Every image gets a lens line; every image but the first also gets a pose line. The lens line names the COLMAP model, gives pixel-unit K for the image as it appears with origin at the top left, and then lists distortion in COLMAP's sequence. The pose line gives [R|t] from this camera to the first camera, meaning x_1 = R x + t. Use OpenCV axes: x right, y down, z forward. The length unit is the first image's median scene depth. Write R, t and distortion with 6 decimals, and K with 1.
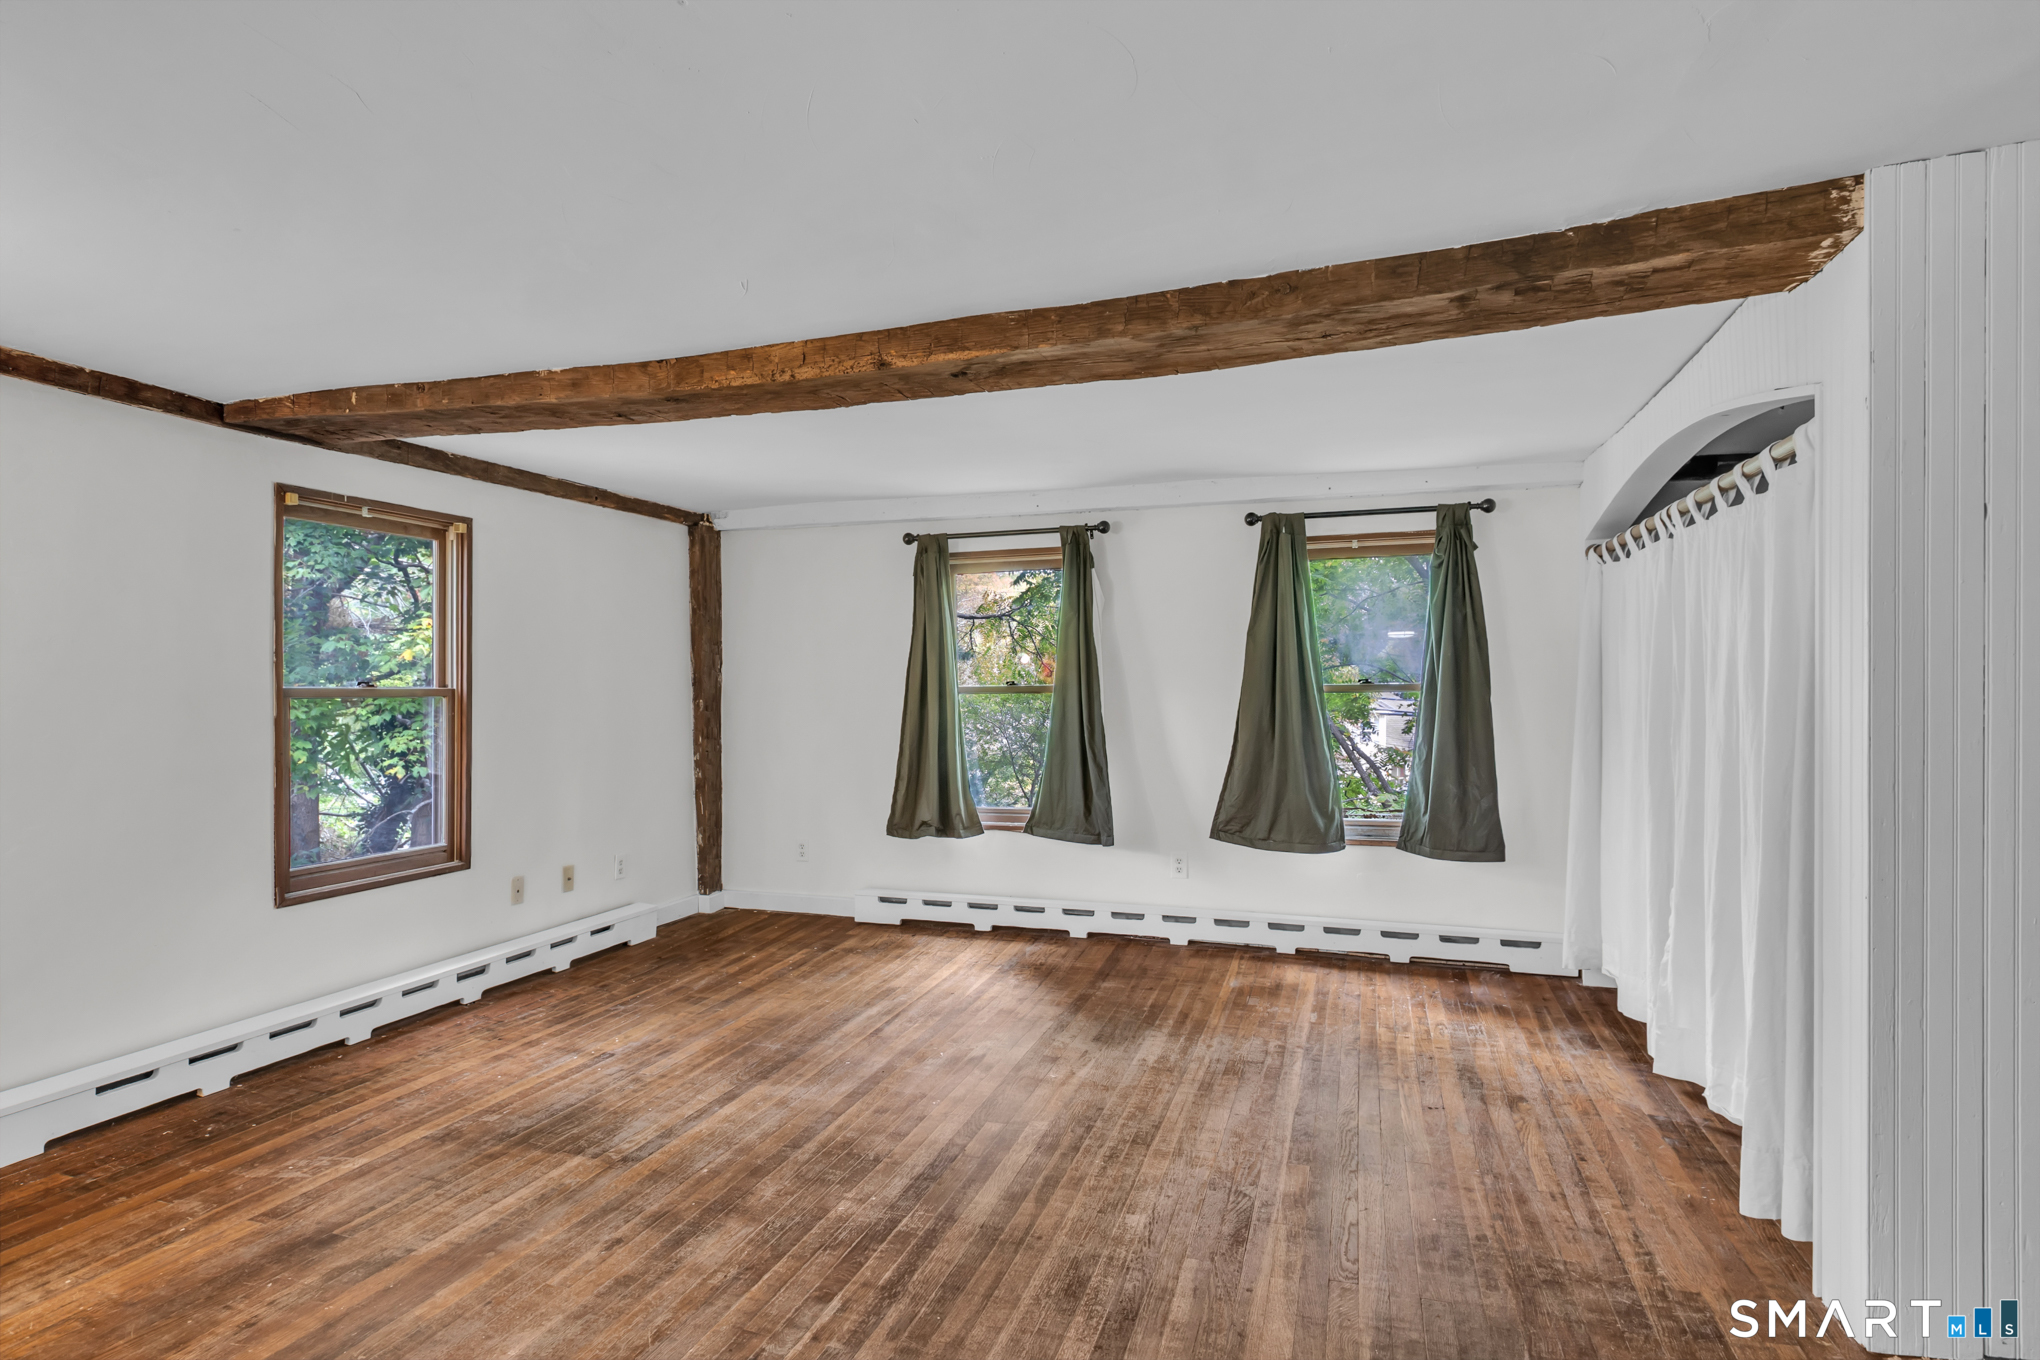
lens RADIAL K [[1054.5, 0, 1018.4], [0, 1054.5, 708.9], [0, 0, 1]] dist [-0.005020, -0.000040]
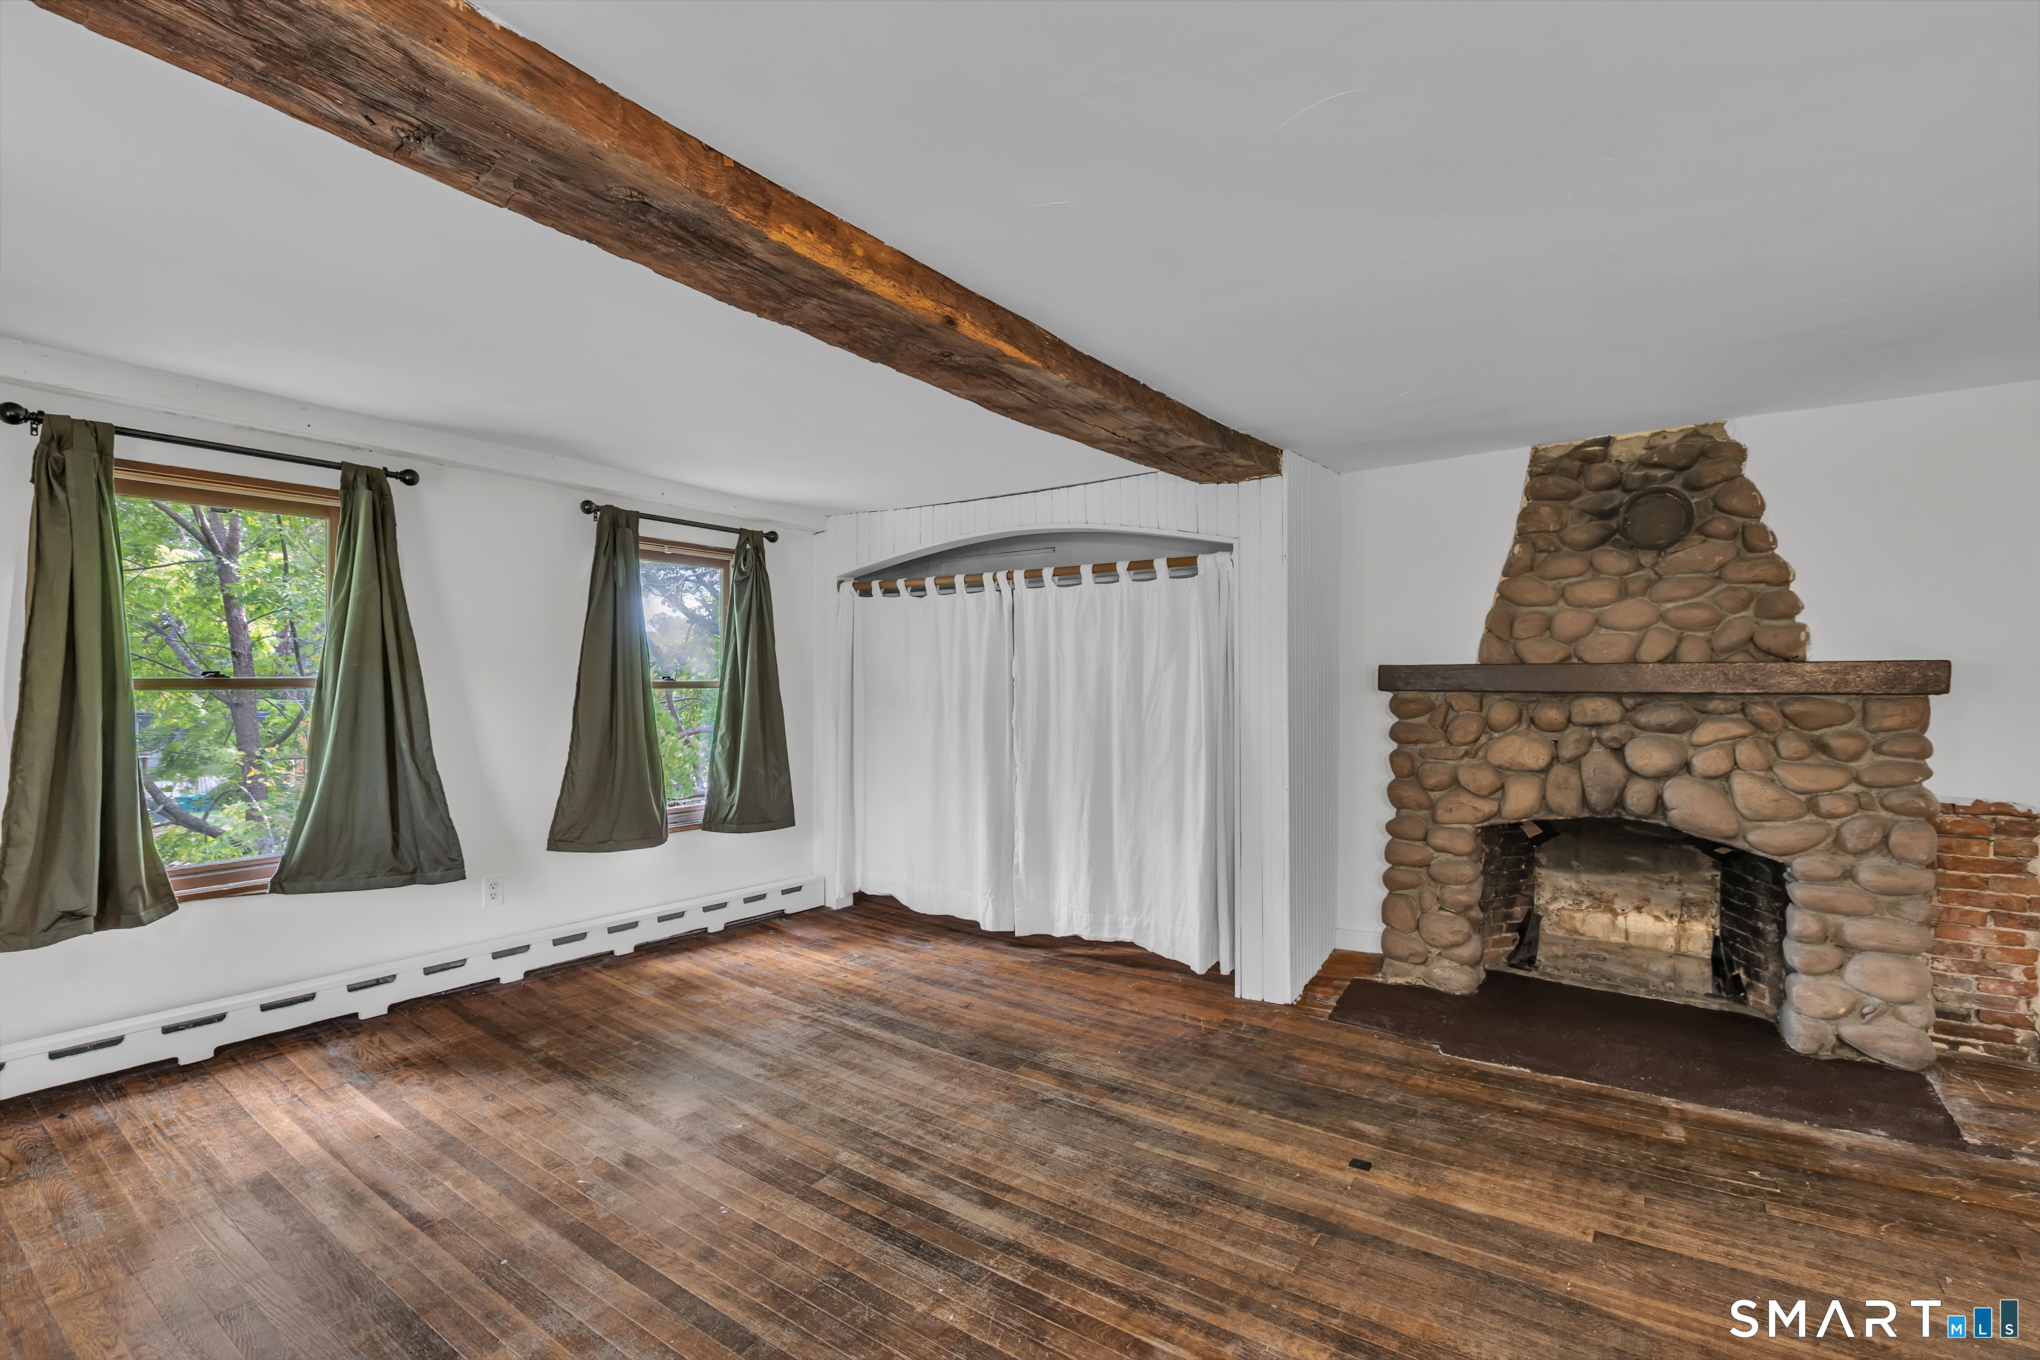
lens RADIAL K [[909.2, 0, 1020.0], [0, 909.2, 680.0], [0, 0, 1]] dist [-0.000490, 0.000377]
pose [[0.301363, 0.009986, 0.953457, -0.550487], [0.009231, 0.999868, -0.013390, -0.011522], [-0.953465, 0.012837, 0.301231, 0.476535]]
